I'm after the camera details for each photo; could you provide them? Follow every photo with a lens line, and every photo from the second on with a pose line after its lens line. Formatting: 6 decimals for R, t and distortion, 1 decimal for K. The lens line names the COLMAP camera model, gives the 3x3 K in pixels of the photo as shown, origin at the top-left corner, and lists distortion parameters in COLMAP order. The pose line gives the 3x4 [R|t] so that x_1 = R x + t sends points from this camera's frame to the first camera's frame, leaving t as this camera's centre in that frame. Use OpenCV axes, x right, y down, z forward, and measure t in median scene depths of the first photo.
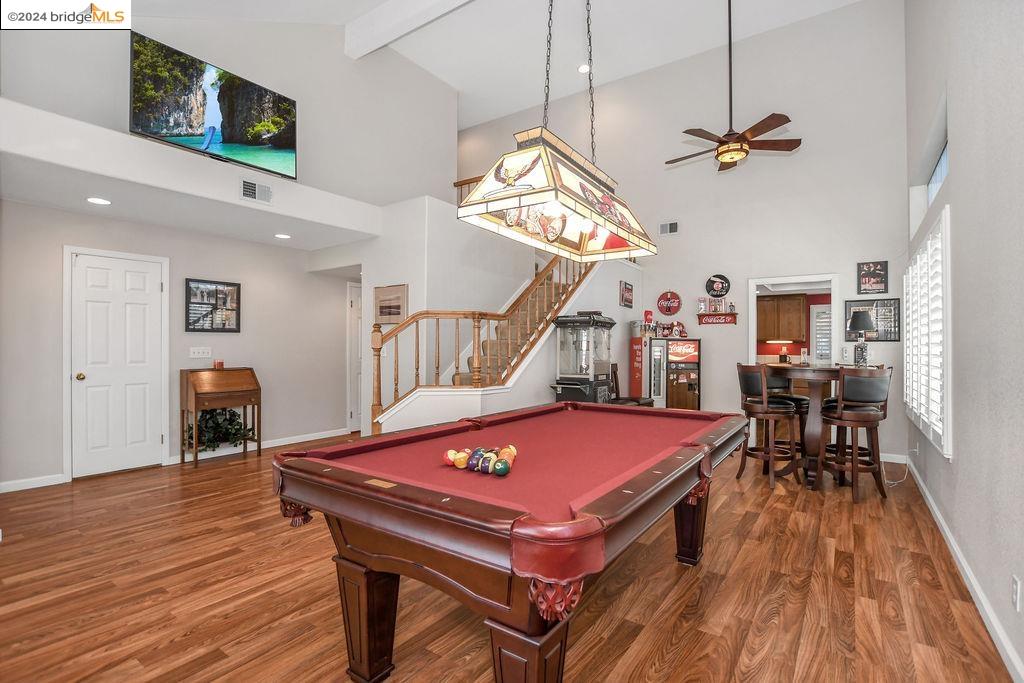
lens RADIAL K [[490.8, 0, 505.1], [0, 490.8, 338.6], [0, 0, 1]] dist [-0.030916, 0.005028]
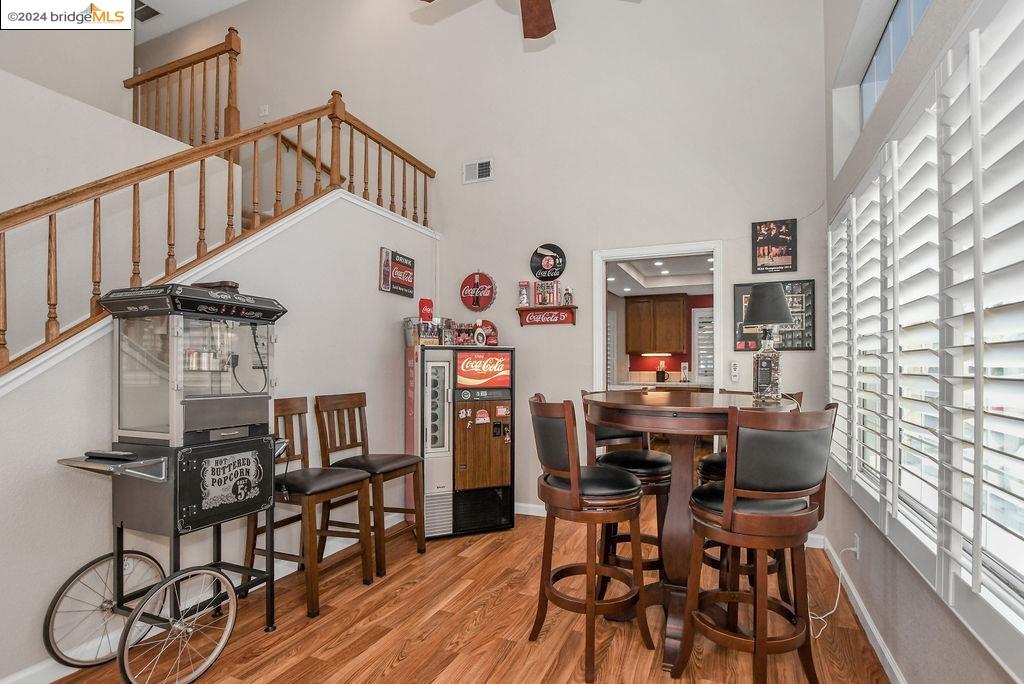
lens RADIAL K [[493.9, 0, 529.7], [0, 493.9, 358.3], [0, 0, 1]] dist [-0.027710, 0.002641]
pose [[0.973890, -0.006021, 0.226940, 0.282452], [0.004321, 0.999959, 0.007988, 0.008260], [-0.226979, -0.006799, 0.973876, 0.413359]]
